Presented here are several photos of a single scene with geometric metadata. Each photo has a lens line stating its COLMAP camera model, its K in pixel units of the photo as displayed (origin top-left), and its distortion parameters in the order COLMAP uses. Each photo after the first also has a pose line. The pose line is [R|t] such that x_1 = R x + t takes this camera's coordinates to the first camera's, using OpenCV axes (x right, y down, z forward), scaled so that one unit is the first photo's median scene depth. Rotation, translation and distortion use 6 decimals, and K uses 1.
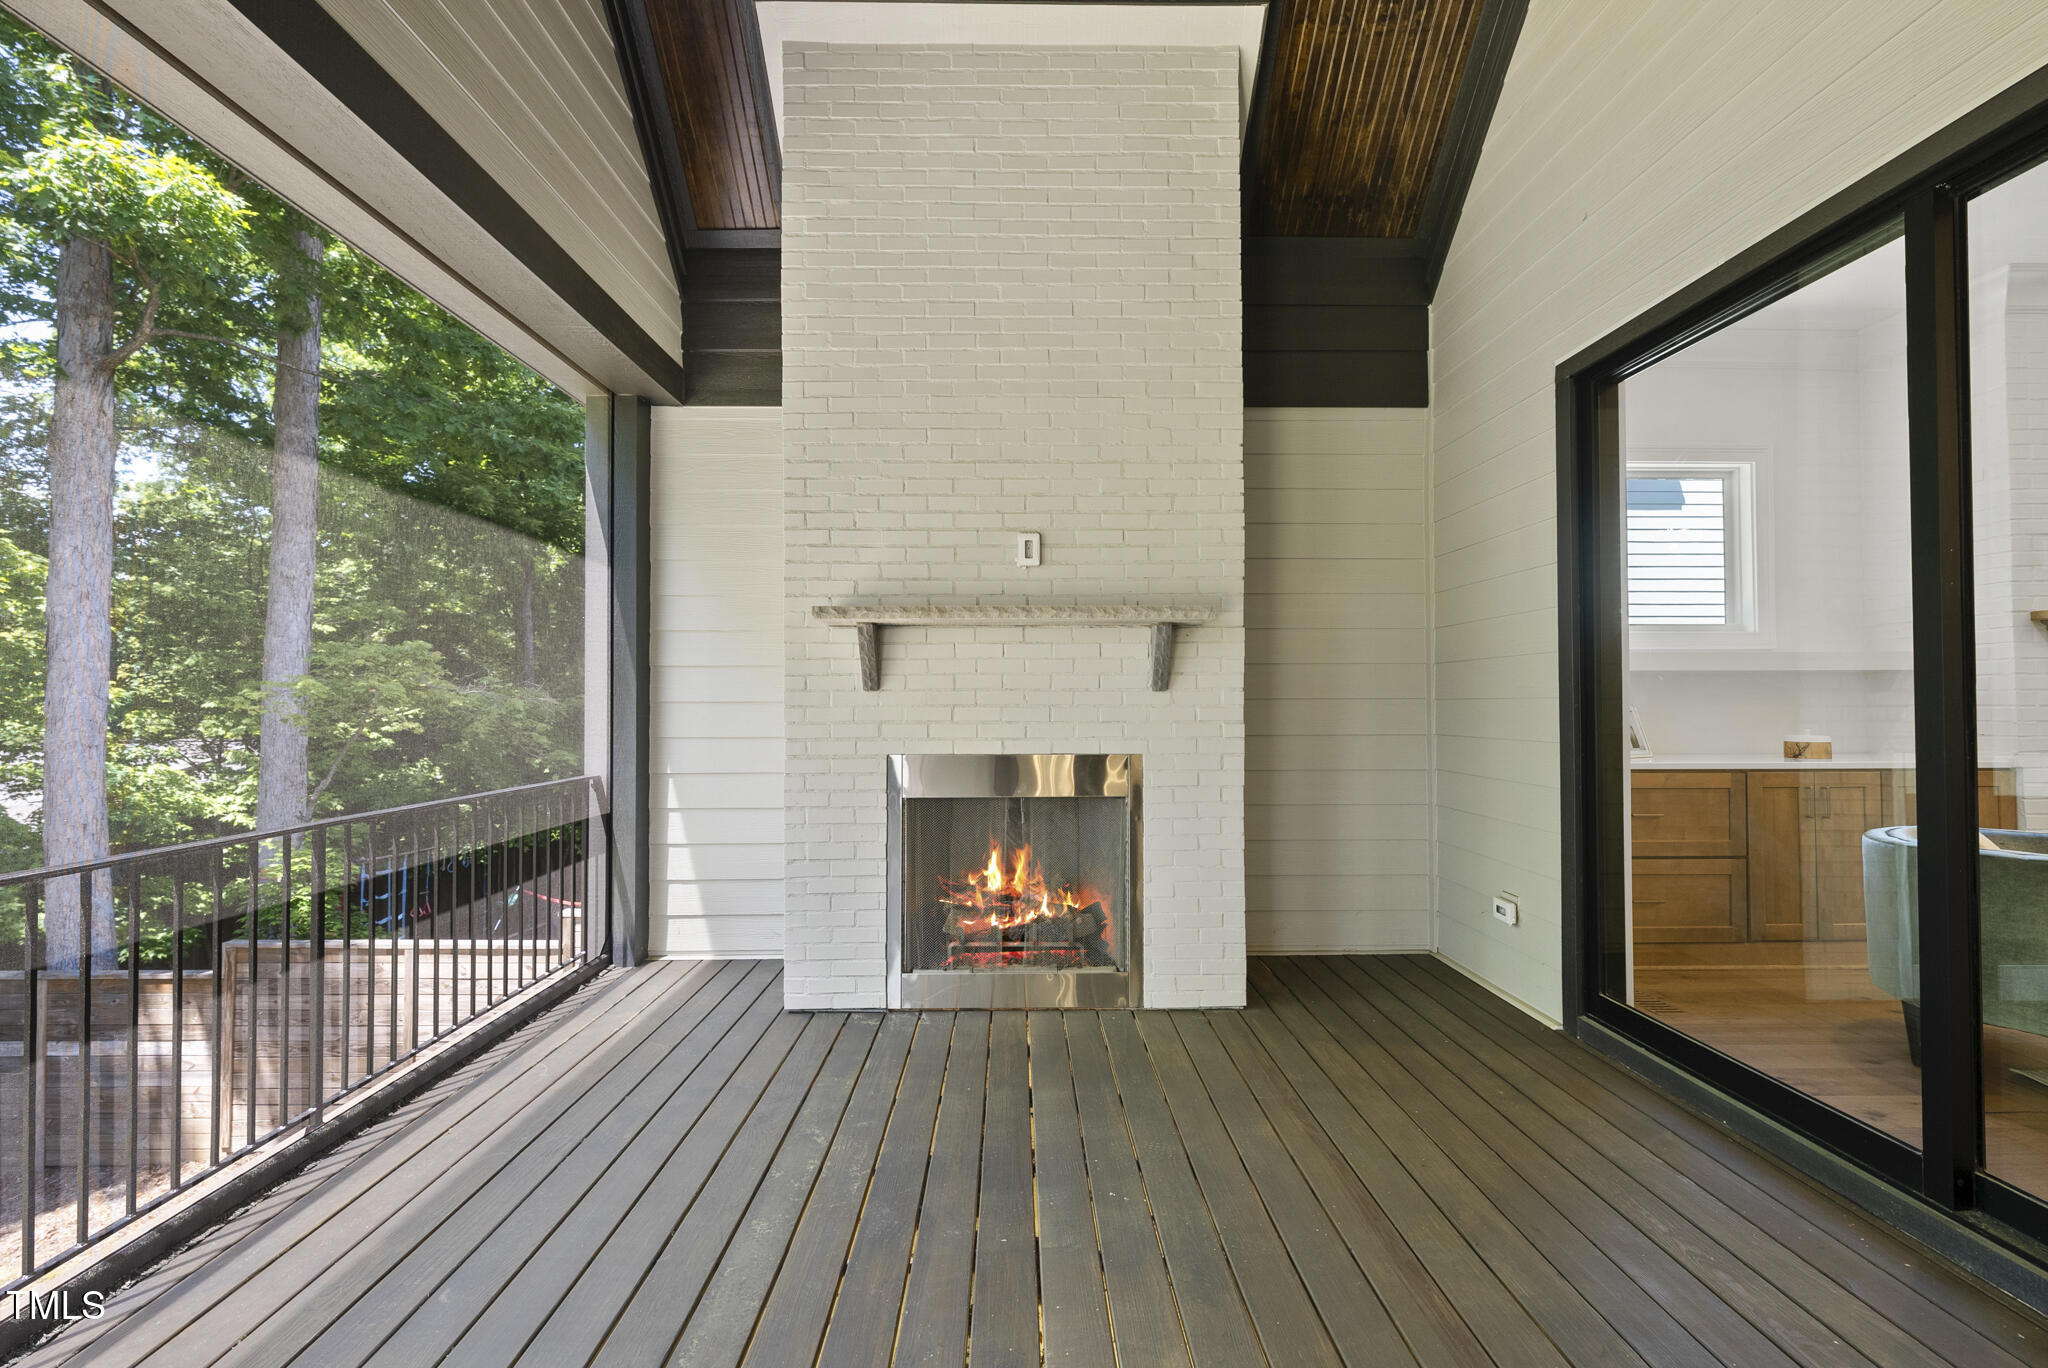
lens RADIAL K [[846.9, 0, 1029.2], [0, 846.9, 688.6], [0, 0, 1]] dist [-0.006276, 0.002385]
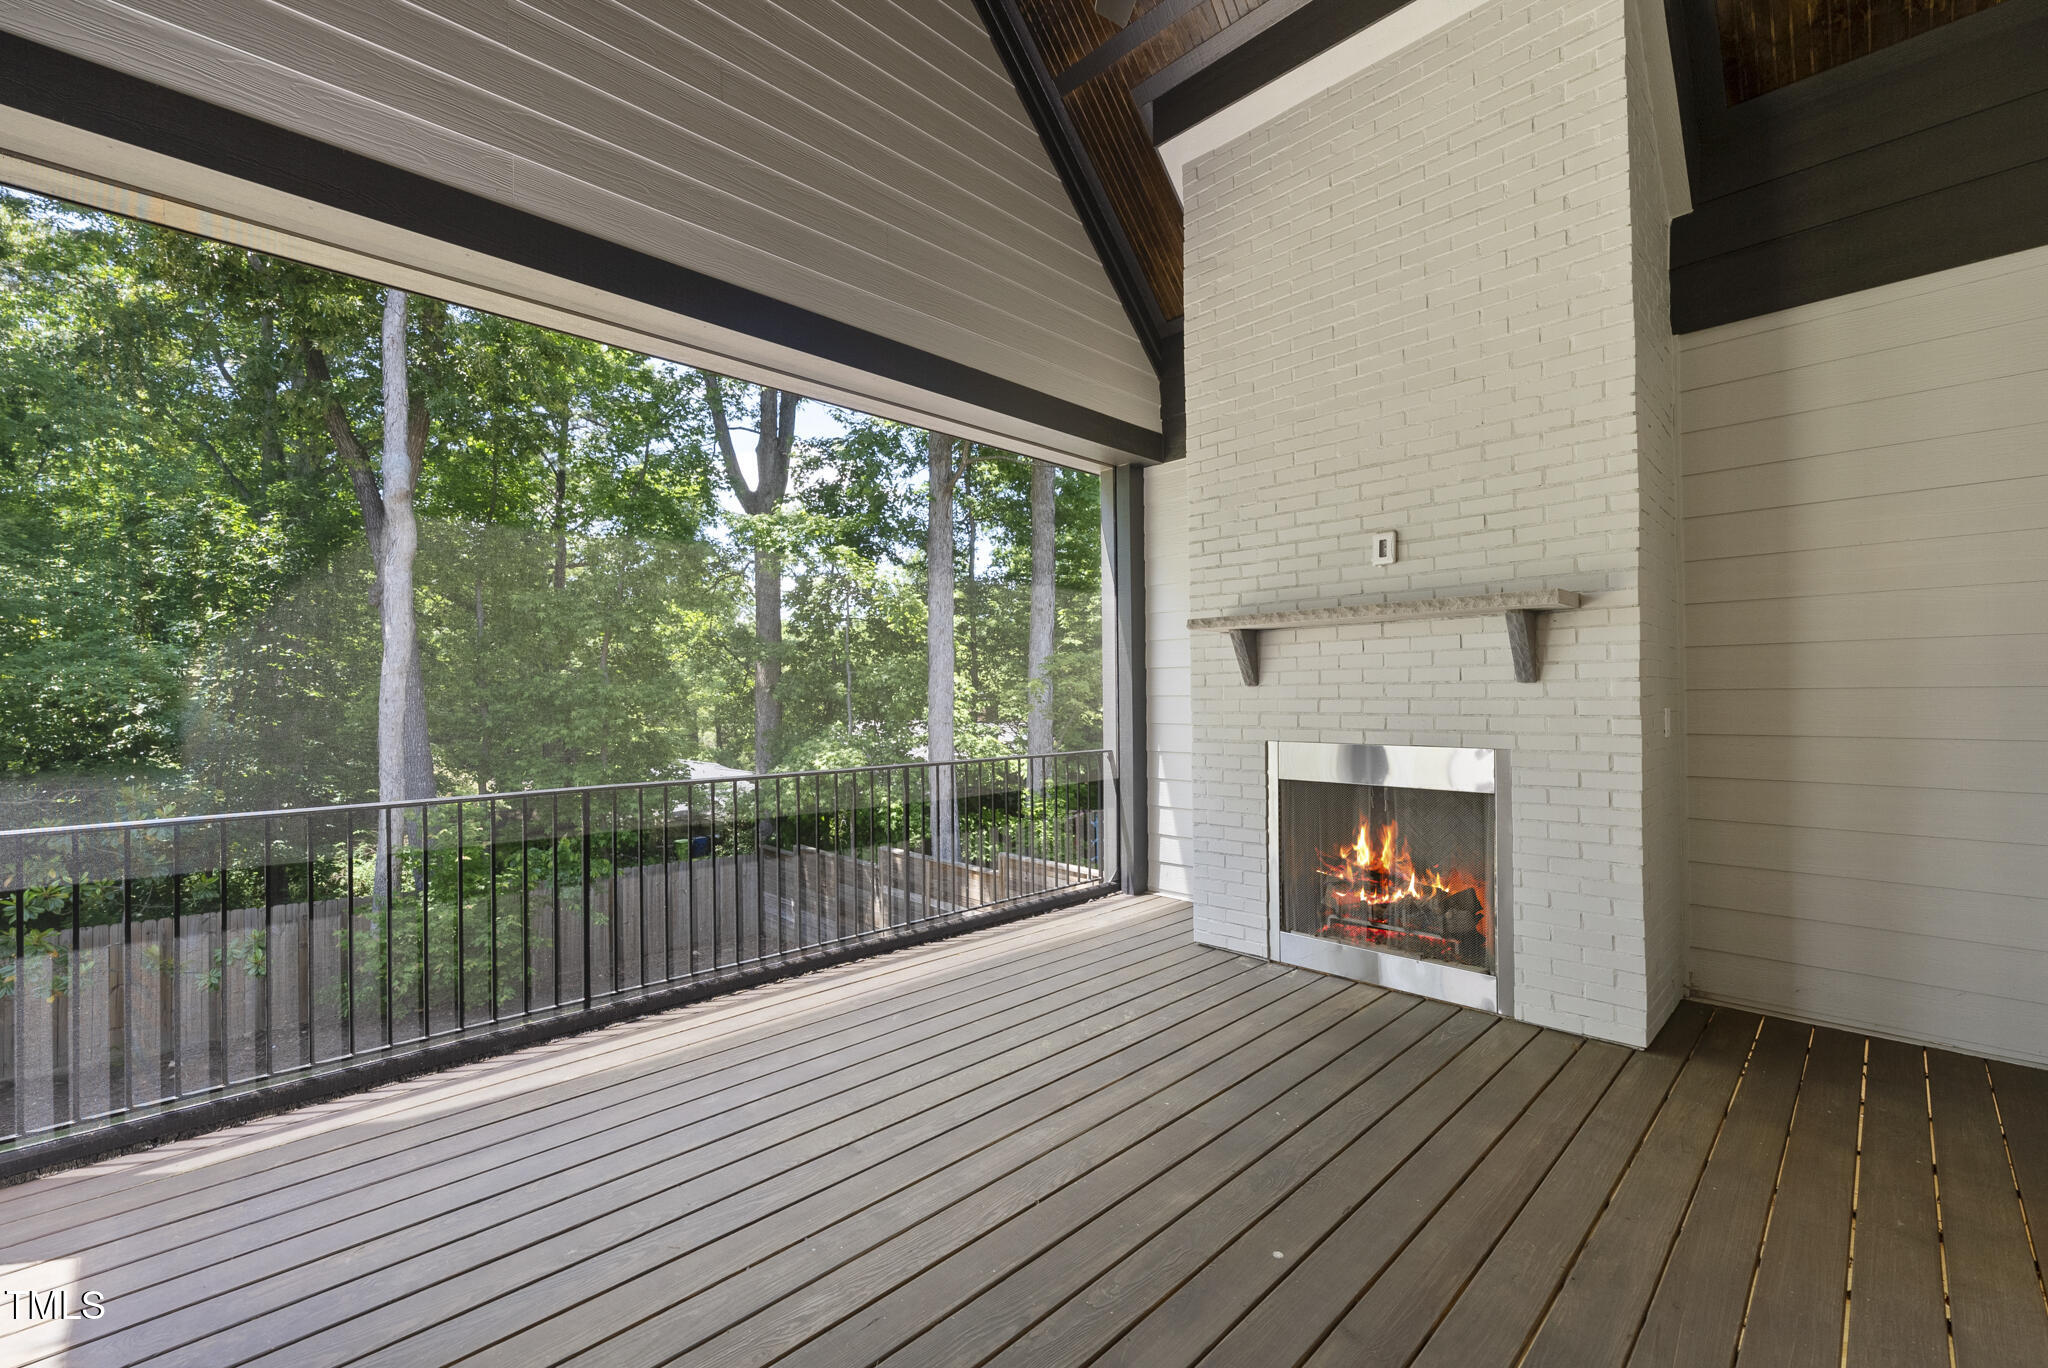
lens RADIAL K [[846.9, 0, 1042.0], [0, 846.9, 691.7], [0, 0, 1]] dist [-0.006276, 0.002385]
pose [[0.696695, -0.006606, -0.717337, 0.449421], [0.015583, 0.999861, 0.005927, -0.000898], [0.717198, -0.015308, 0.696701, -0.028417]]
